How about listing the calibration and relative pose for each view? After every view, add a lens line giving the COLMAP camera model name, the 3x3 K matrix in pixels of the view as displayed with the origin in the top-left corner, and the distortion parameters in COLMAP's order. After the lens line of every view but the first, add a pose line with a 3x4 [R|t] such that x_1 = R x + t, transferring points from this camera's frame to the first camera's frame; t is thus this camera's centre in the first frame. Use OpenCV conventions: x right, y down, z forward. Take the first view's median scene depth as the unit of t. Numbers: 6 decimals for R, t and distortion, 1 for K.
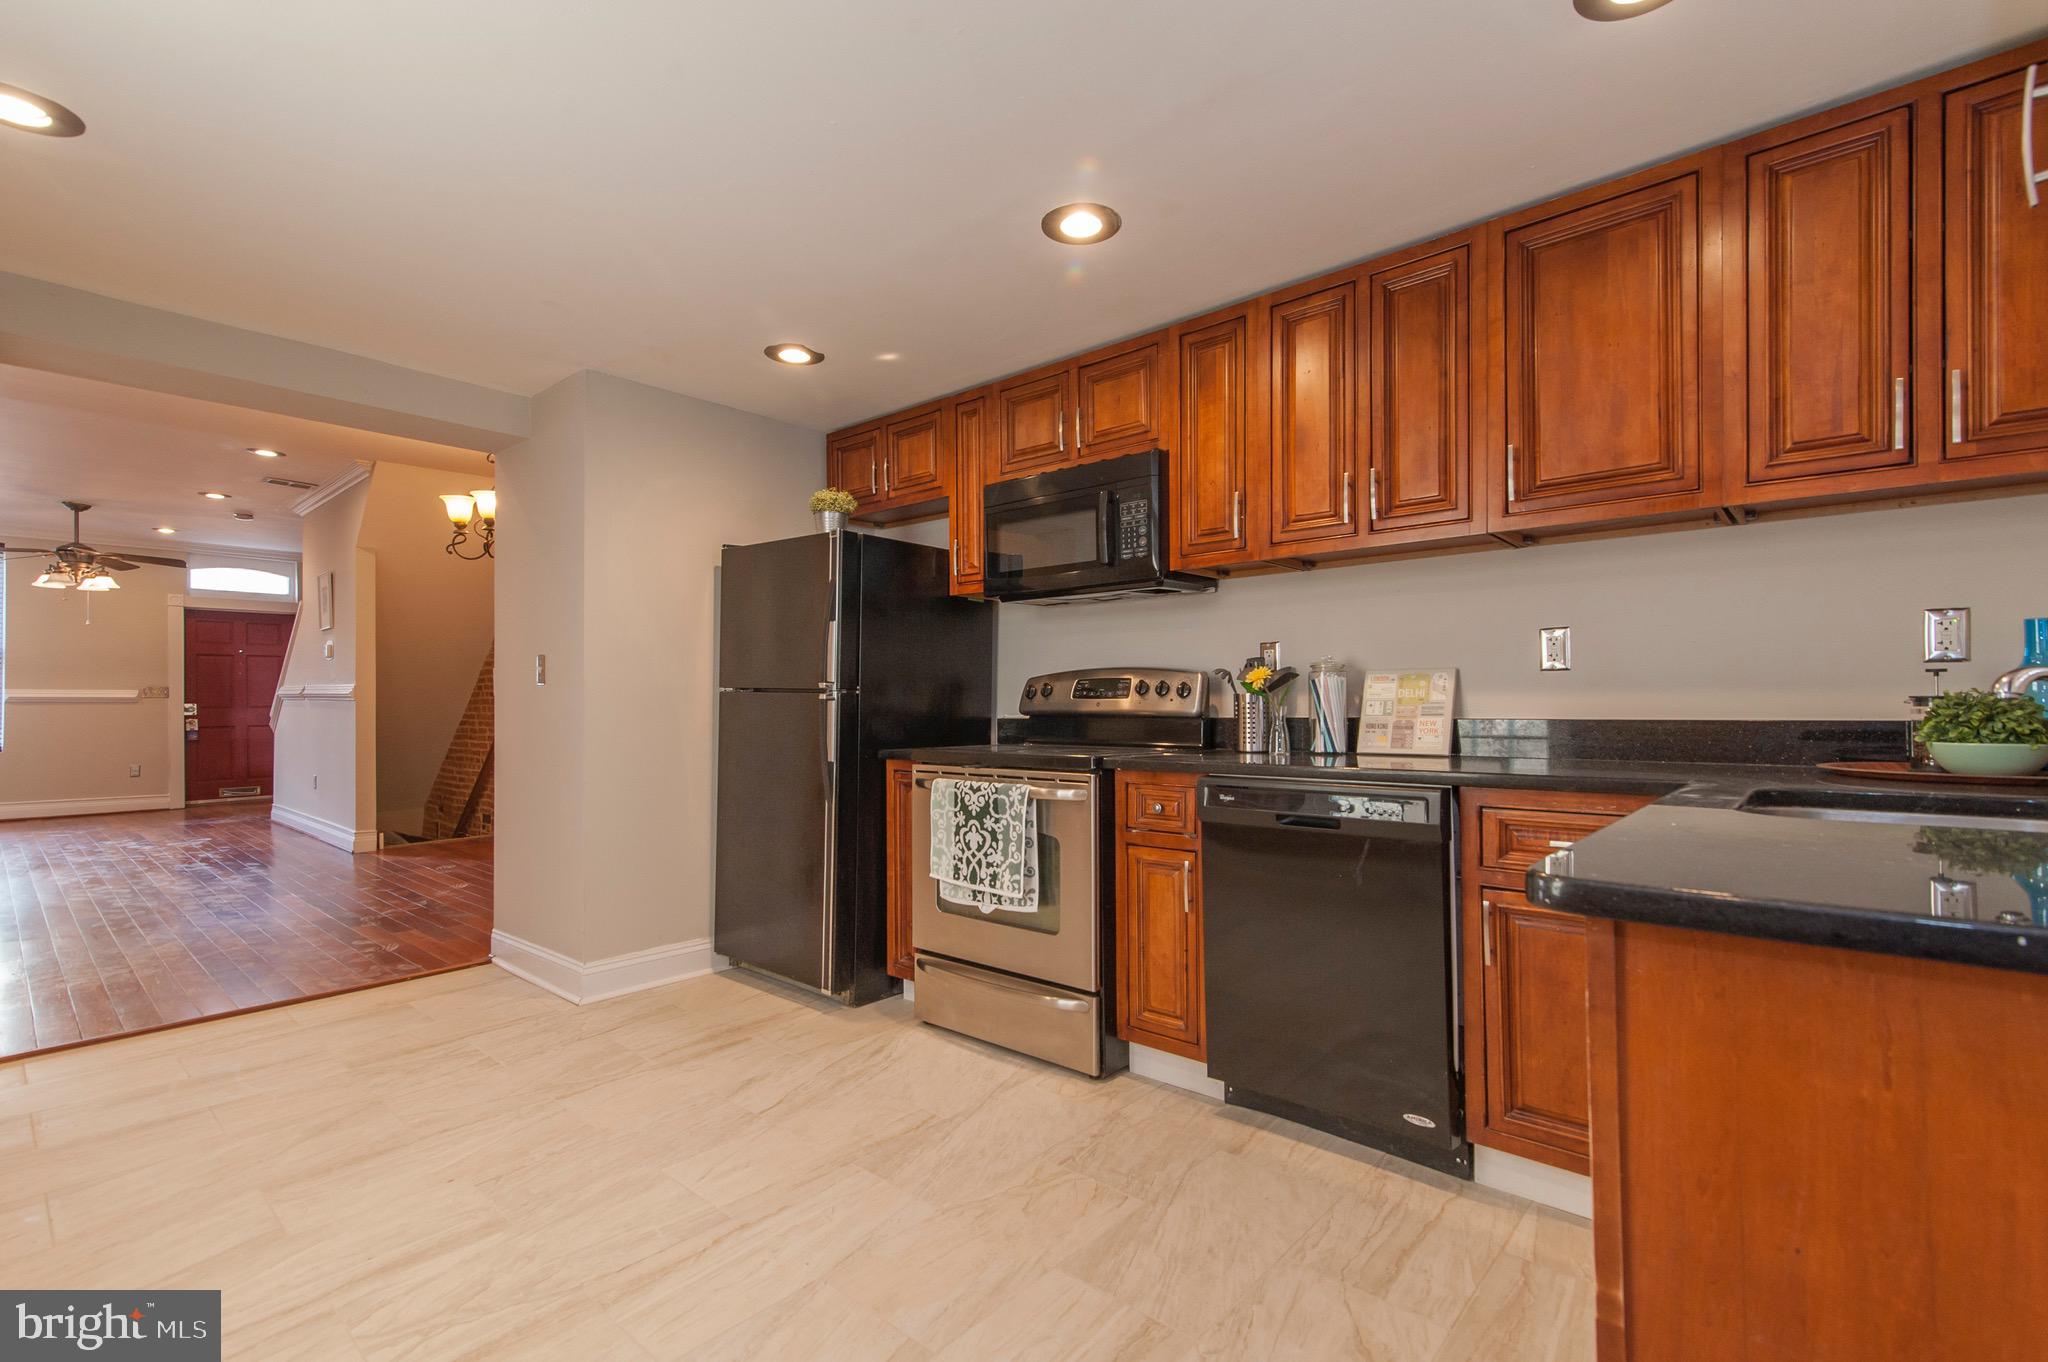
lens RADIAL K [[921.9, 0, 1025.5], [0, 921.9, 695.2], [0, 0, 1]] dist [0.016156, -0.001670]
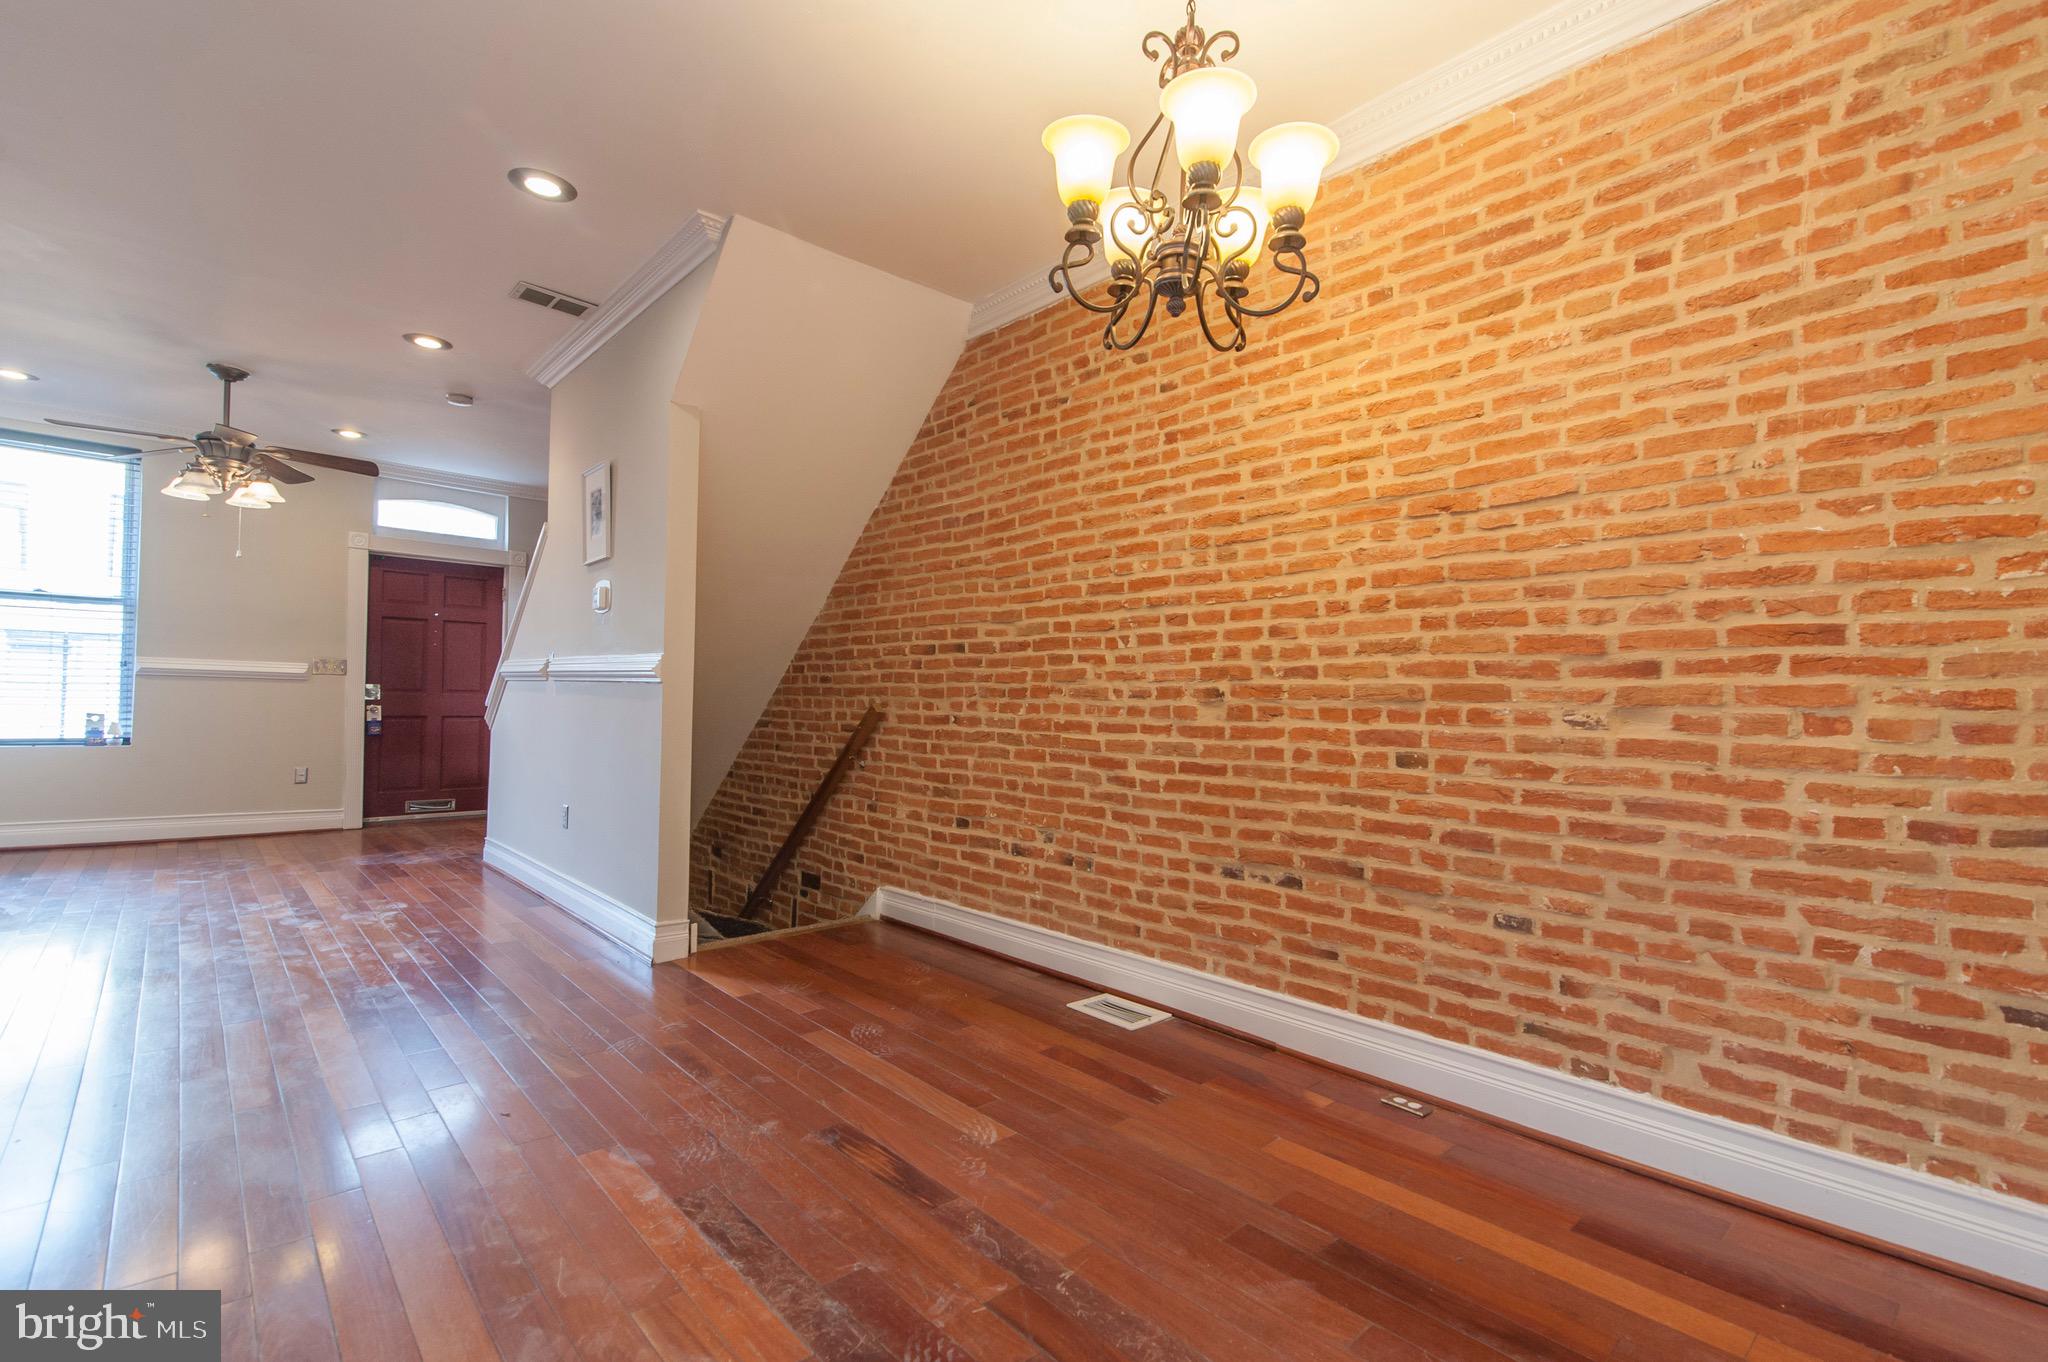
lens RADIAL K [[921.9, 0, 1025.2], [0, 921.9, 693.8], [0, 0, 1]] dist [0.016156, -0.001670]
pose [[0.993960, 0.025812, -0.106668, -1.063724], [-0.026328, 0.999647, -0.003428, 0.019798], [0.106542, 0.006215, 0.994289, 1.138058]]
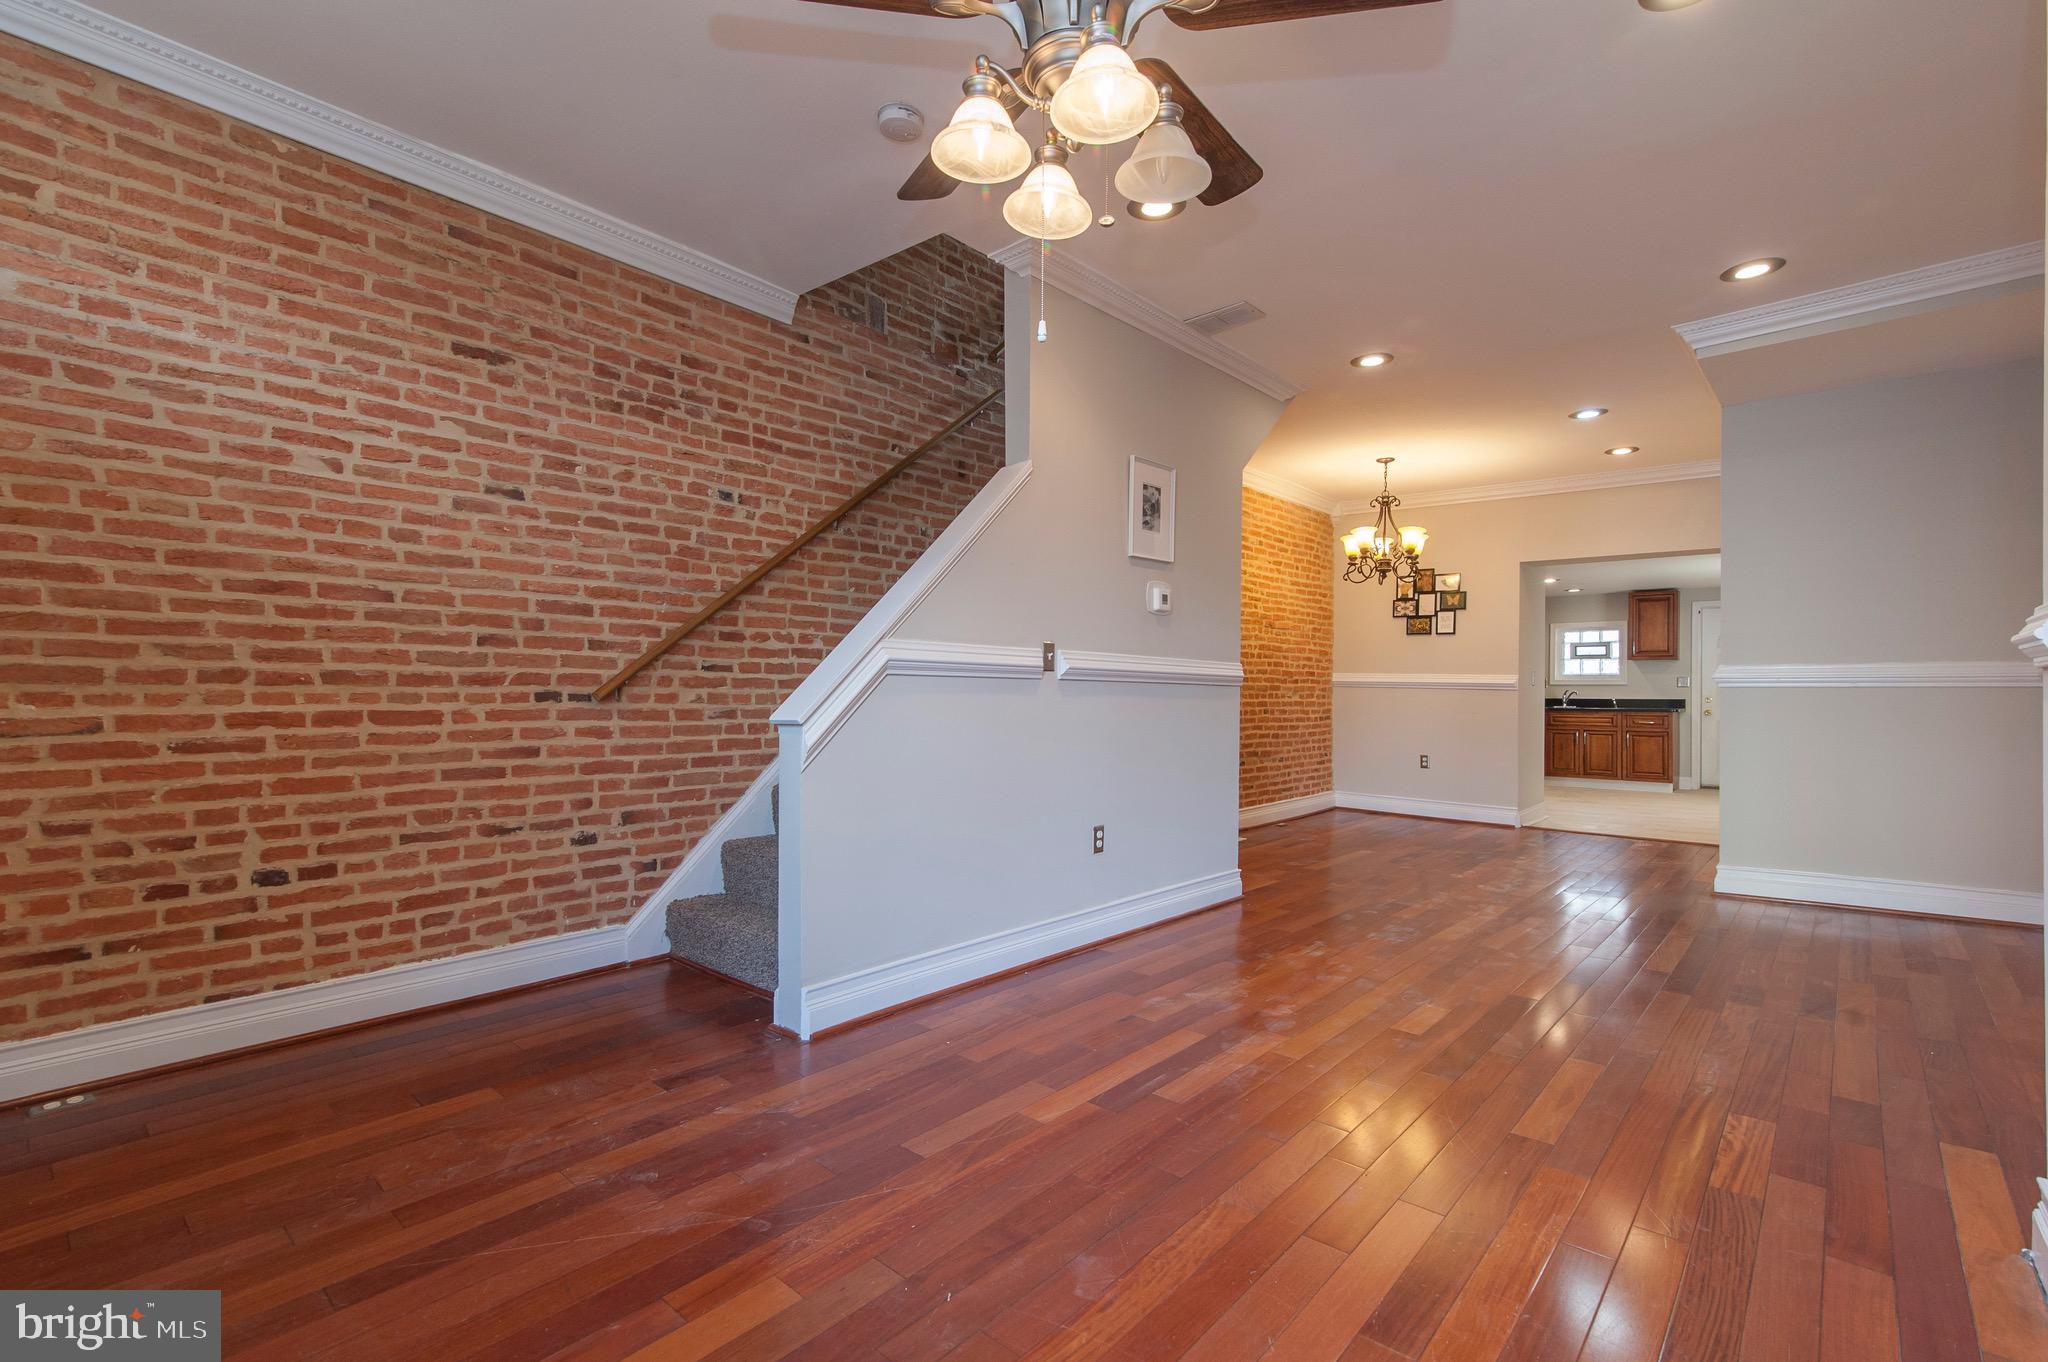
lens RADIAL K [[921.9, 0, 1027.0], [0, 921.9, 690.4], [0, 0, 1]] dist [0.016156, -0.001670]
pose [[-0.000901, 0.004253, 0.999991, -3.378941], [-0.015745, 0.999867, -0.004267, 0.034947], [-0.999876, -0.015749, -0.000834, 2.749266]]
